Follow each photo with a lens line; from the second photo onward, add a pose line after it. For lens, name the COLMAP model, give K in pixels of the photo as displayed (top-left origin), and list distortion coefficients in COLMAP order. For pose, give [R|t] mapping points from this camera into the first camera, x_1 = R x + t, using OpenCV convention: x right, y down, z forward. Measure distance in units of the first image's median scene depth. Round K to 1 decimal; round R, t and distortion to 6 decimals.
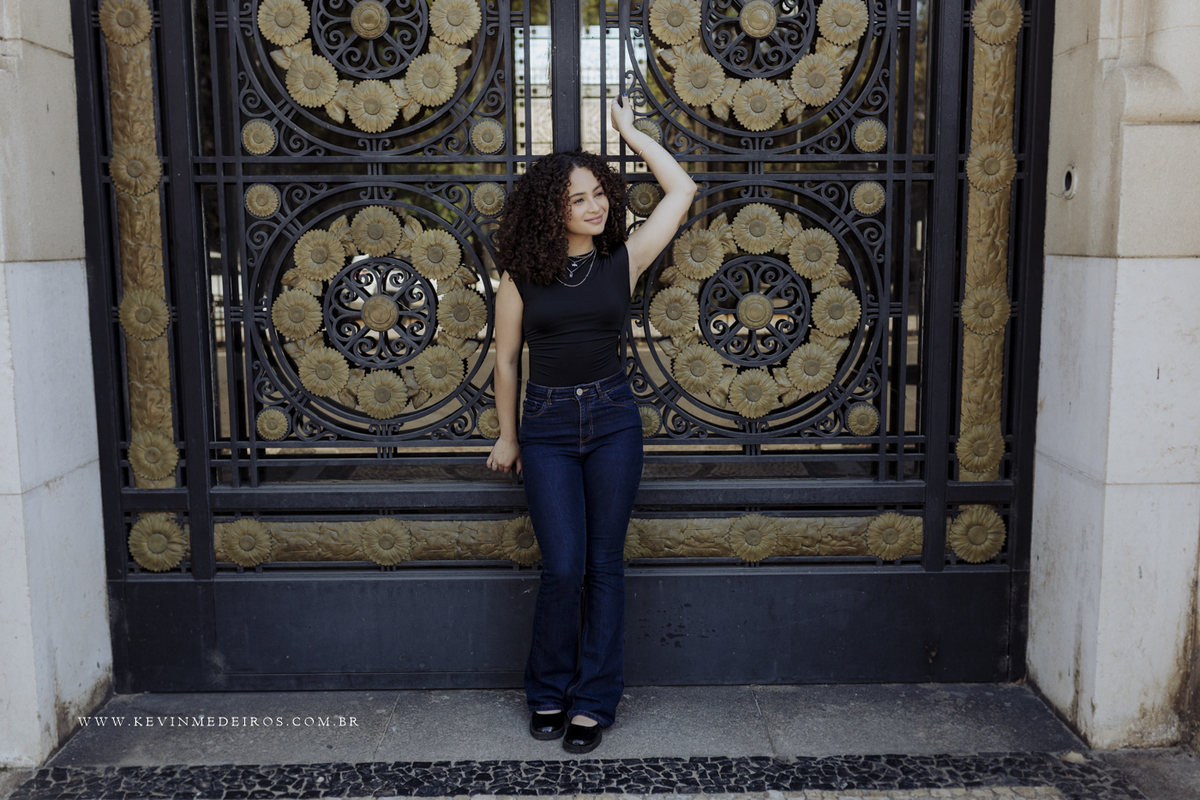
lens RADIAL K [[1473.7, 0, 600.0], [0, 1473.7, 400.0], [0, 0, 1]] dist [-0.141375, 0.029599]
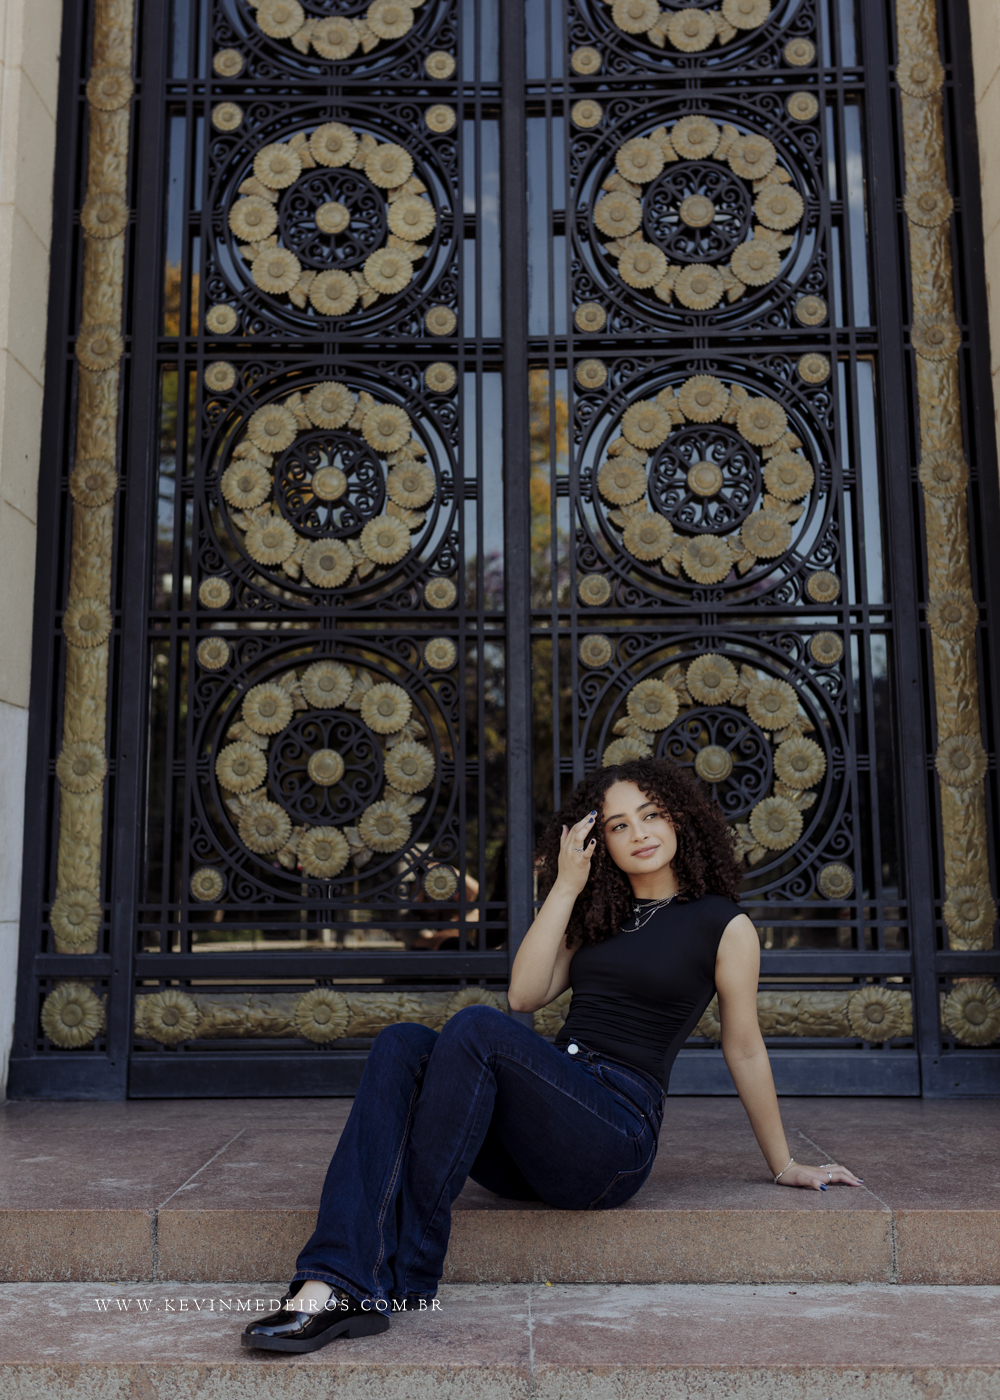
lens RADIAL K [[1514.4, 0, 468.8], [0, 1514.4, 700.0], [0, 0, 1]] dist [-0.014149, -0.002926]
pose [[0.998372, -0.006713, -0.056648, 0.001646], [-0.014051, 0.933521, -0.358247, 0.262043], [0.055287, 0.358459, 0.931907, 0.054102]]
